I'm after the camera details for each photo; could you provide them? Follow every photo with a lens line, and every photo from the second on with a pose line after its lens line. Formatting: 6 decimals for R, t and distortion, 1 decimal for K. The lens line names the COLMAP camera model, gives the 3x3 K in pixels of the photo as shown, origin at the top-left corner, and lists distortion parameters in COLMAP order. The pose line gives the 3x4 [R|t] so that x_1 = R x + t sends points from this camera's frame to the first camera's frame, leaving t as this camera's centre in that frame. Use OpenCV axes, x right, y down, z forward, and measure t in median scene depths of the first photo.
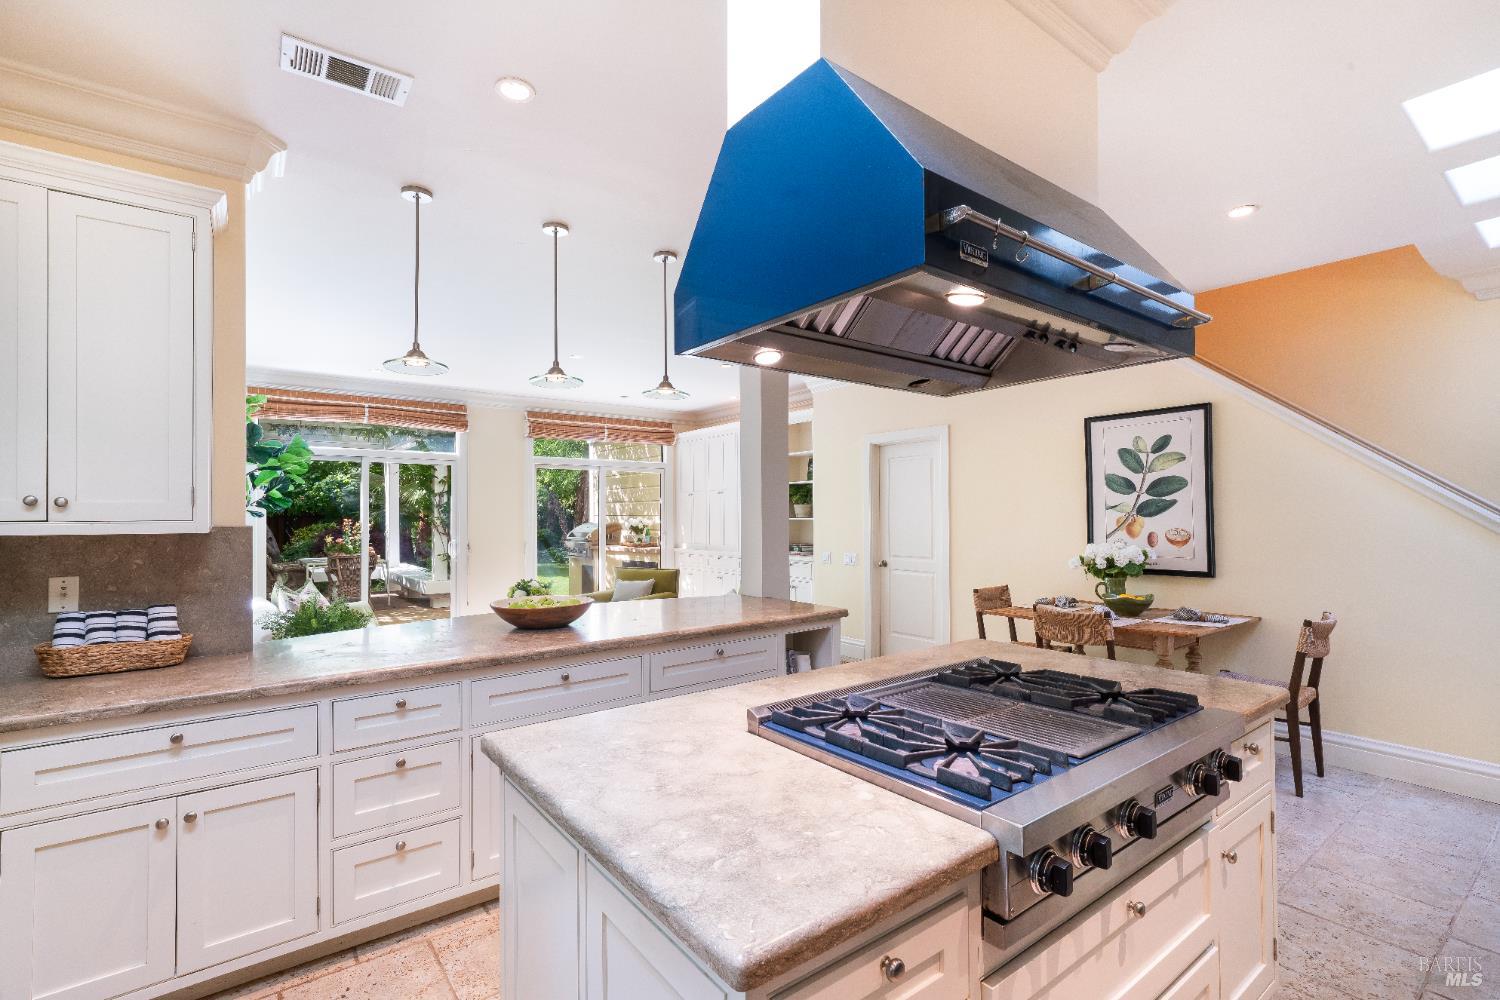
lens RADIAL K [[689.4, 0, 740.4], [0, 689.4, 505.0], [0, 0, 1]] dist [0.002817, 0.000285]
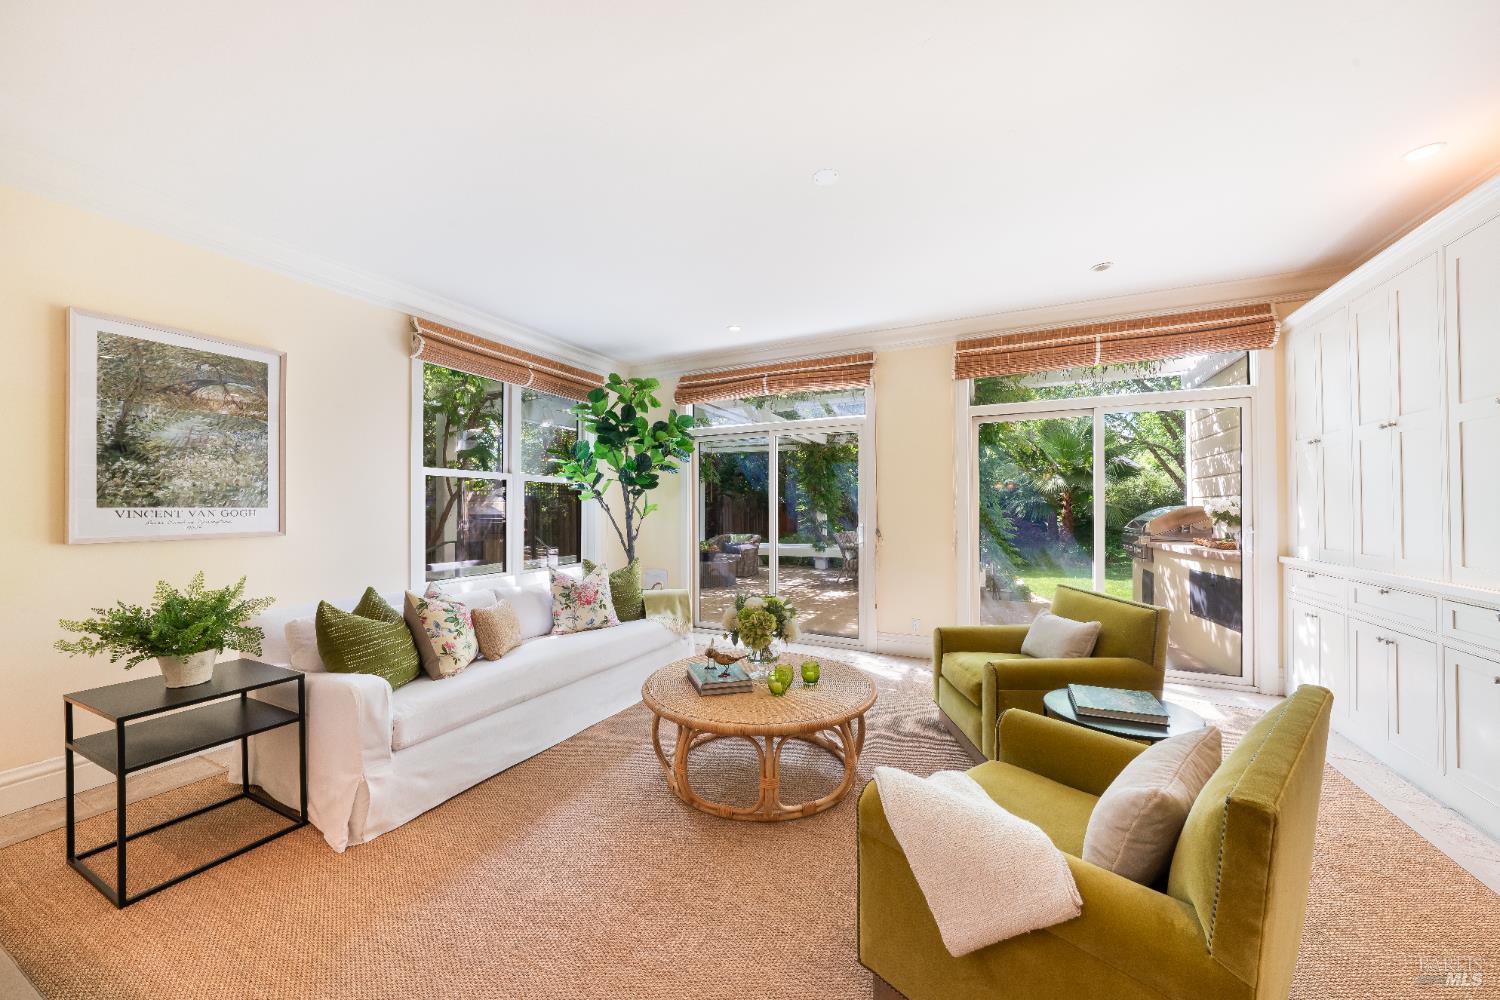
lens RADIAL K [[540.5, 0, 737.4], [0, 540.5, 497.9], [0, 0, 1]] dist [-0.014578, 0.000255]
pose [[0.458646, -0.014443, -0.888502, 0.073463], [0.012860, 0.999871, -0.009615, 0.023595], [0.888526, -0.007016, 0.458772, 0.560769]]
